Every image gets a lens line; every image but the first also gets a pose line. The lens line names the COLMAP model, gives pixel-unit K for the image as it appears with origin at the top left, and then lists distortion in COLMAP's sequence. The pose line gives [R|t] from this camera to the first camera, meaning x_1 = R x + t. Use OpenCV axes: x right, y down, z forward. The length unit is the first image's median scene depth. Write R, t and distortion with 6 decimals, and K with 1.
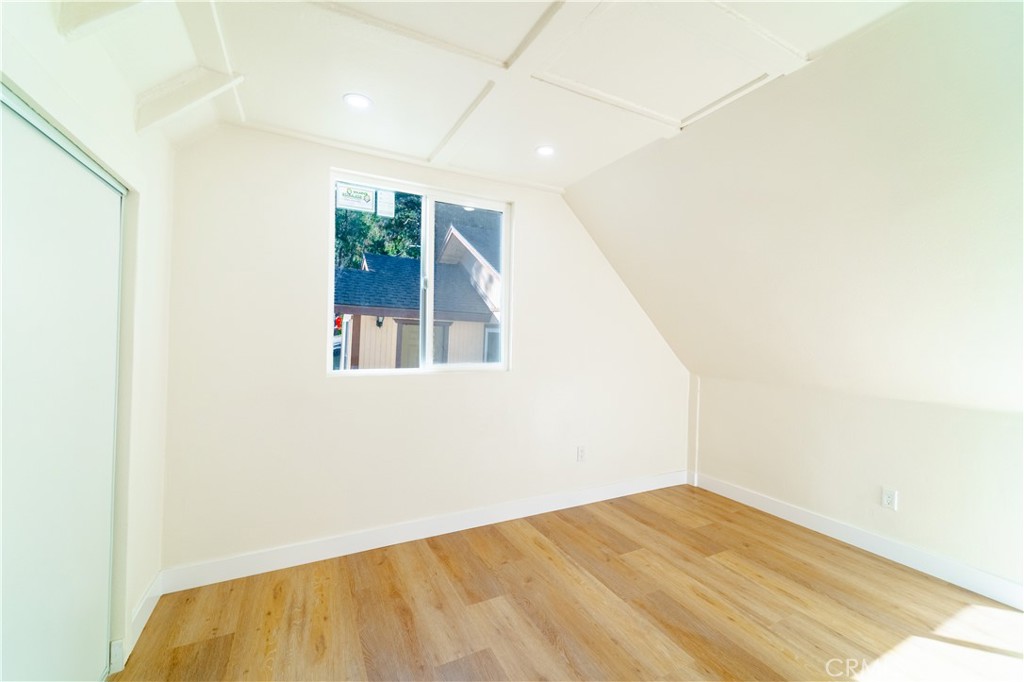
lens RADIAL K [[419.6, 0, 526.3], [0, 419.6, 333.3], [0, 0, 1]] dist [0.003756, -0.003809]
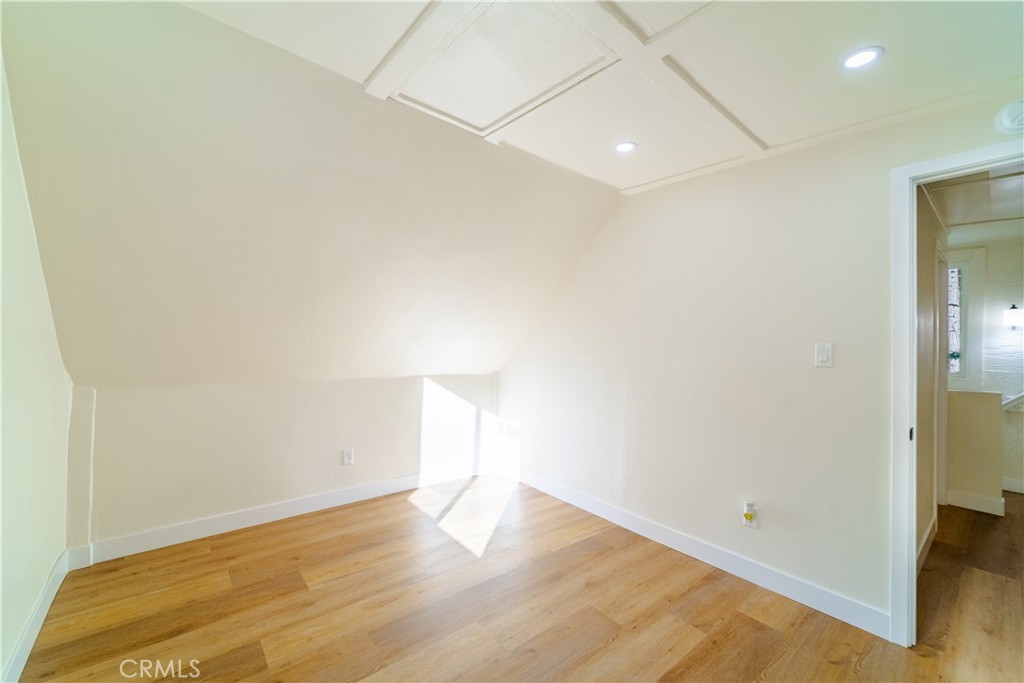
lens RADIAL K [[419.6, 0, 521.7], [0, 419.6, 338.8], [0, 0, 1]] dist [0.003756, -0.003809]
pose [[-0.208025, -0.029916, 0.977666, -0.484278], [-0.037275, 0.999049, 0.022639, -0.010307], [-0.977413, -0.031733, -0.208942, 0.777486]]
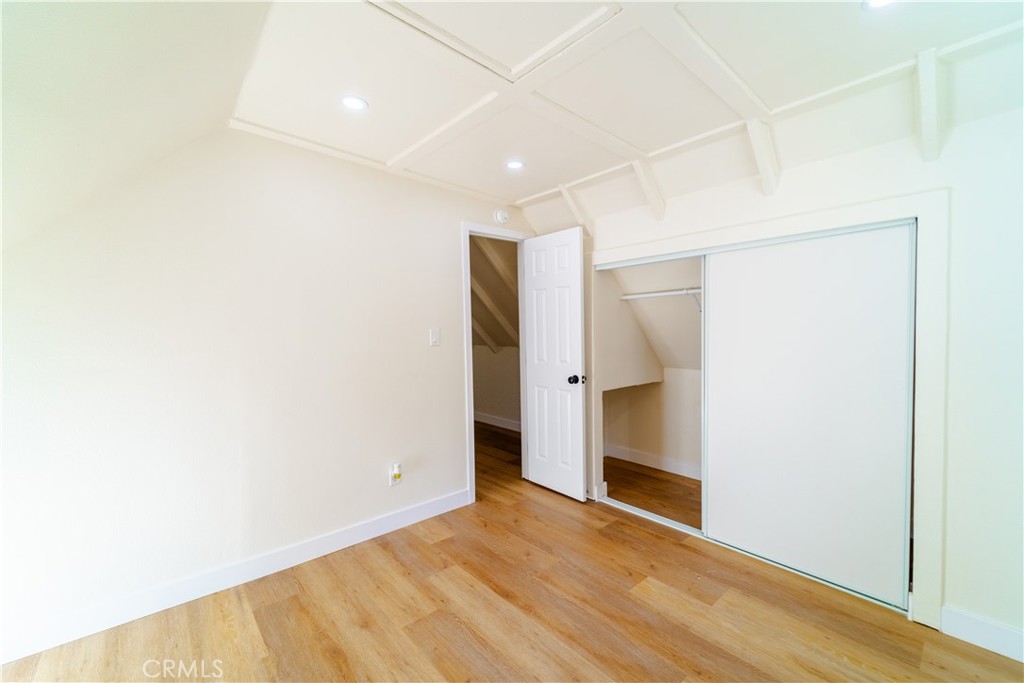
lens RADIAL K [[419.6, 0, 508.5], [0, 419.6, 338.3], [0, 0, 1]] dist [0.003756, -0.003809]
pose [[-0.971808, -0.015133, -0.235286, 0.279241], [-0.017348, 0.999823, 0.007346, 0.009821], [0.235133, 0.011221, -0.971898, 1.211035]]
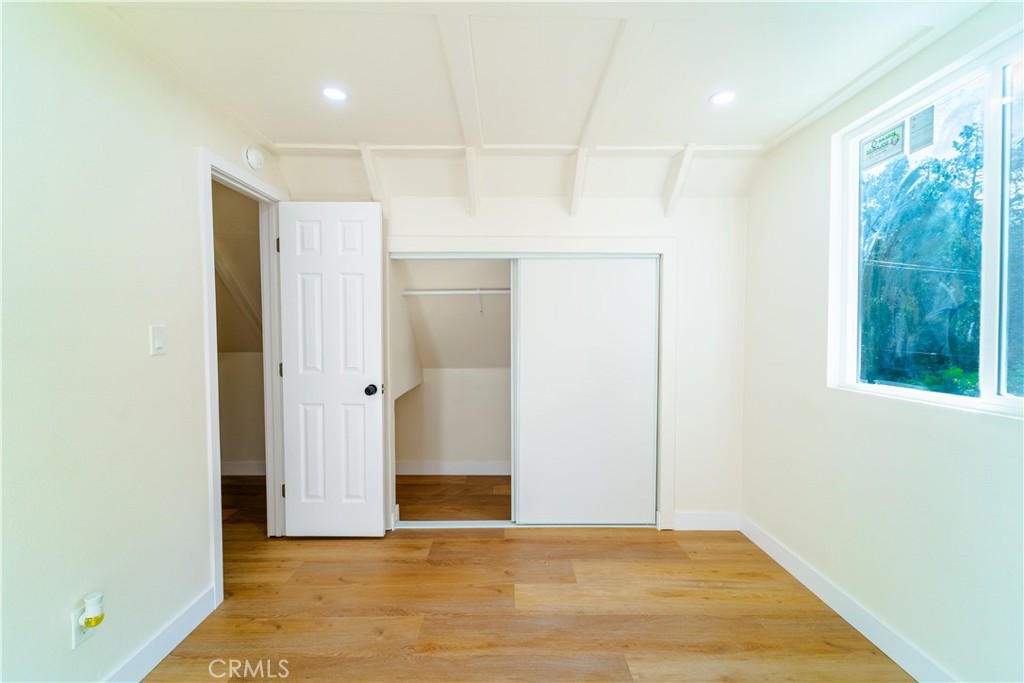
lens RADIAL K [[419.6, 0, 521.5], [0, 419.6, 337.1], [0, 0, 1]] dist [0.003756, -0.003809]
pose [[-0.443065, -0.007698, -0.896456, 0.545265], [-0.008651, 0.999953, -0.004311, 0.012587], [0.896448, 0.005845, -0.443111, 0.808546]]
